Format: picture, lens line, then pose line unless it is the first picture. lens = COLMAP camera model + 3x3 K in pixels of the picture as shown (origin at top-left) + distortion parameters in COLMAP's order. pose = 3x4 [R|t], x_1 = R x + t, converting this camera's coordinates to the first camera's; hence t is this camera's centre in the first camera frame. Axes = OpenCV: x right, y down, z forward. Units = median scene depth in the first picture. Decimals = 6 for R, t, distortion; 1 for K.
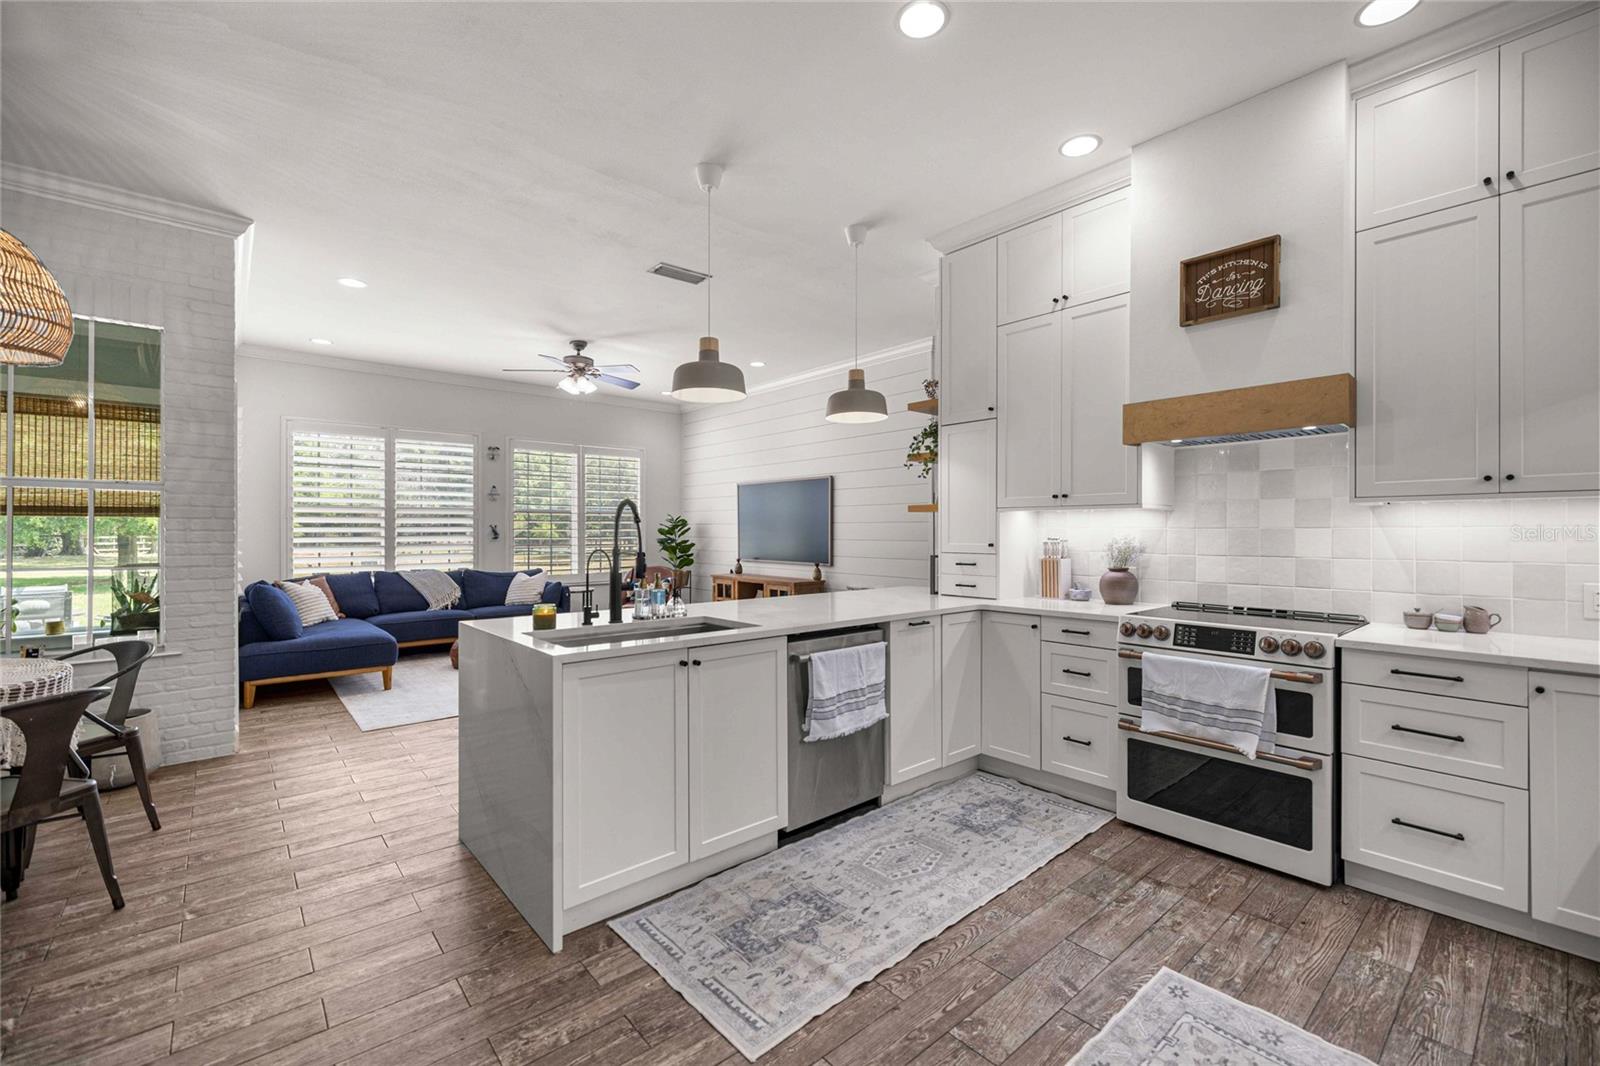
lens RADIAL K [[675.5, 0, 816.4], [0, 675.5, 533.7], [0, 0, 1]] dist [0.000194, 0.000109]
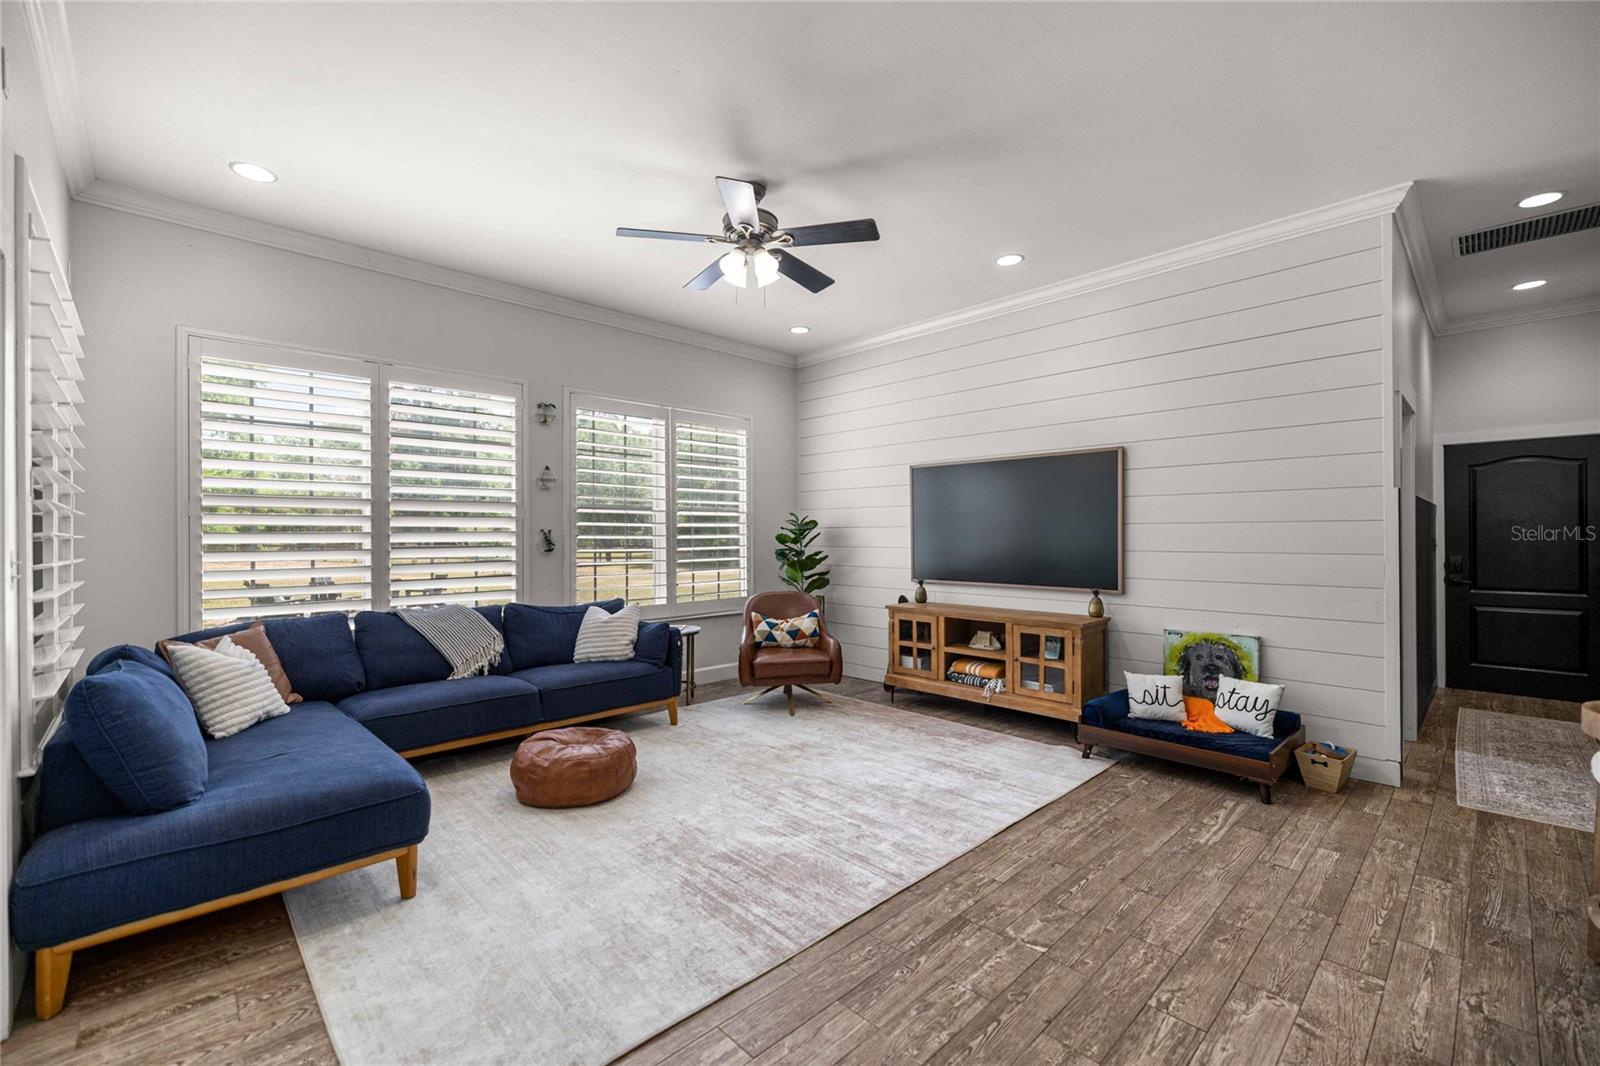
lens RADIAL K [[675.5, 0, 797.8], [0, 675.5, 531.2], [0, 0, 1]] dist [0.000194, 0.000109]
pose [[0.999004, -0.001150, 0.044609, -0.304200], [0.001772, 0.999902, -0.013900, -0.001453], [-0.044589, 0.013966, 0.998908, 0.413729]]
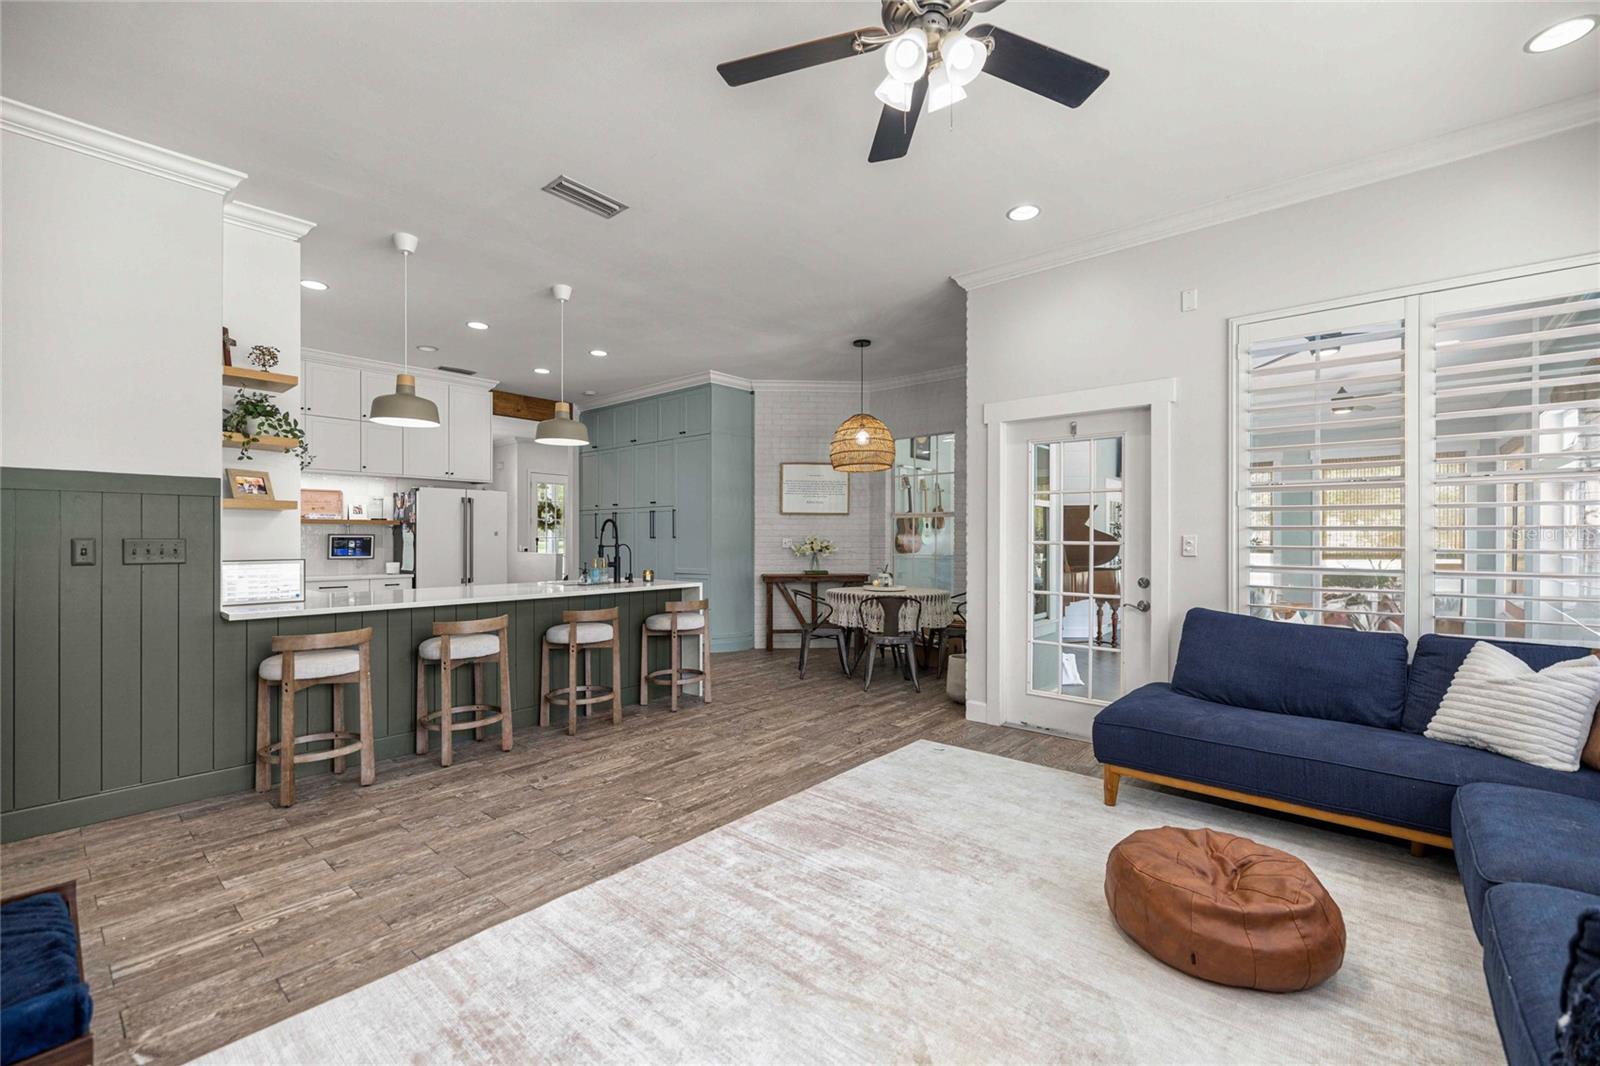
lens RADIAL K [[675.5, 0, 795.5], [0, 675.5, 538.9], [0, 0, 1]] dist [0.000194, 0.000109]
pose [[-0.990622, 0.002384, -0.136610, -0.223610], [0.001732, 0.999987, 0.004890, 0.001059], [0.136619, 0.004607, -0.990613, 1.151252]]
